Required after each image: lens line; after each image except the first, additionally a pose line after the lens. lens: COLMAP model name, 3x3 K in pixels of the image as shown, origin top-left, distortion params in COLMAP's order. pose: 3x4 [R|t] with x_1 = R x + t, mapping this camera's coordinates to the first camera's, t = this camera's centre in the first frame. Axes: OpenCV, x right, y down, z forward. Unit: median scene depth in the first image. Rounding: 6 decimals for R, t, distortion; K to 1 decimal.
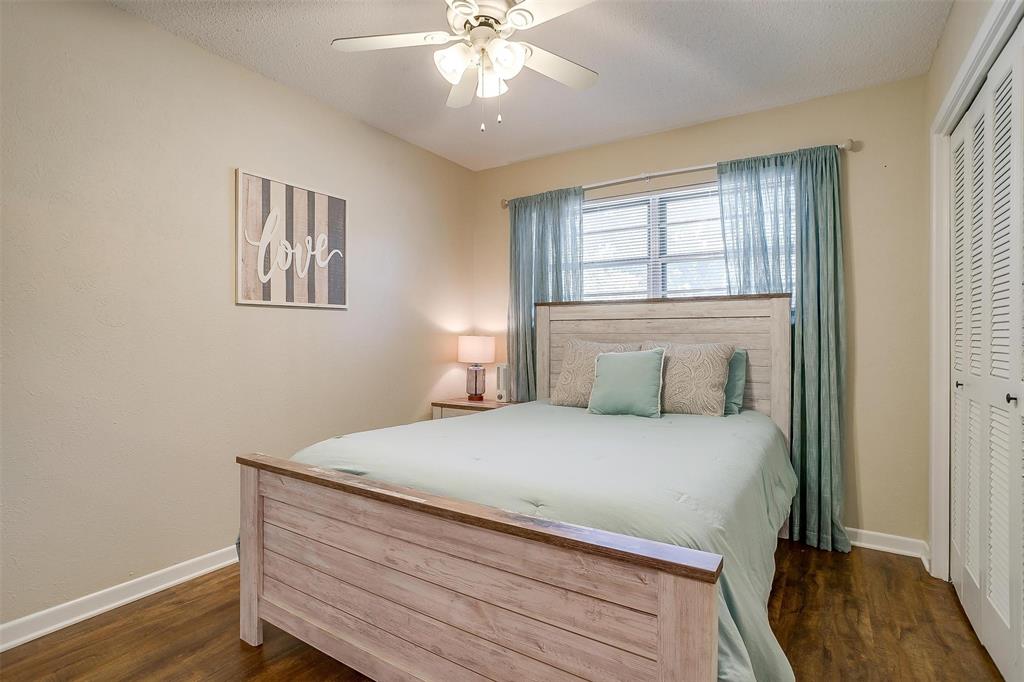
lens RADIAL K [[499.5, 0, 515.3], [0, 499.5, 341.8], [0, 0, 1]] dist [-0.050698, 0.023005]
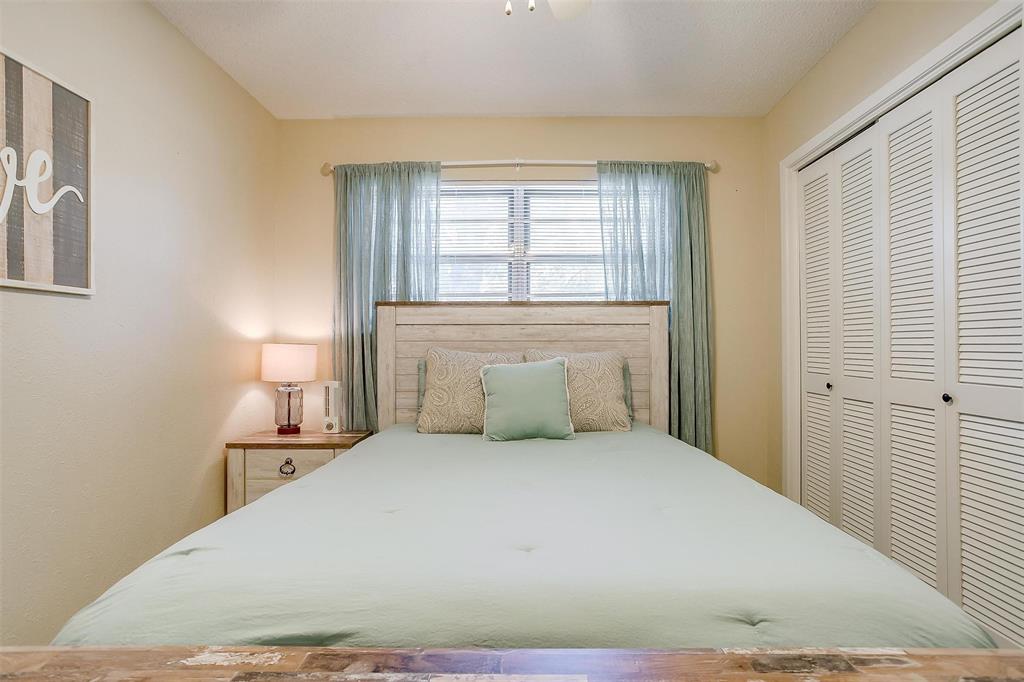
lens RADIAL K [[499.5, 0, 522.5], [0, 499.5, 343.9], [0, 0, 1]] dist [-0.050698, 0.023005]
pose [[0.847569, 0.000346, 0.530686, -0.215557], [0.006869, 0.999909, -0.011623, -0.001673], [-0.530641, 0.013496, 0.847489, 0.272831]]
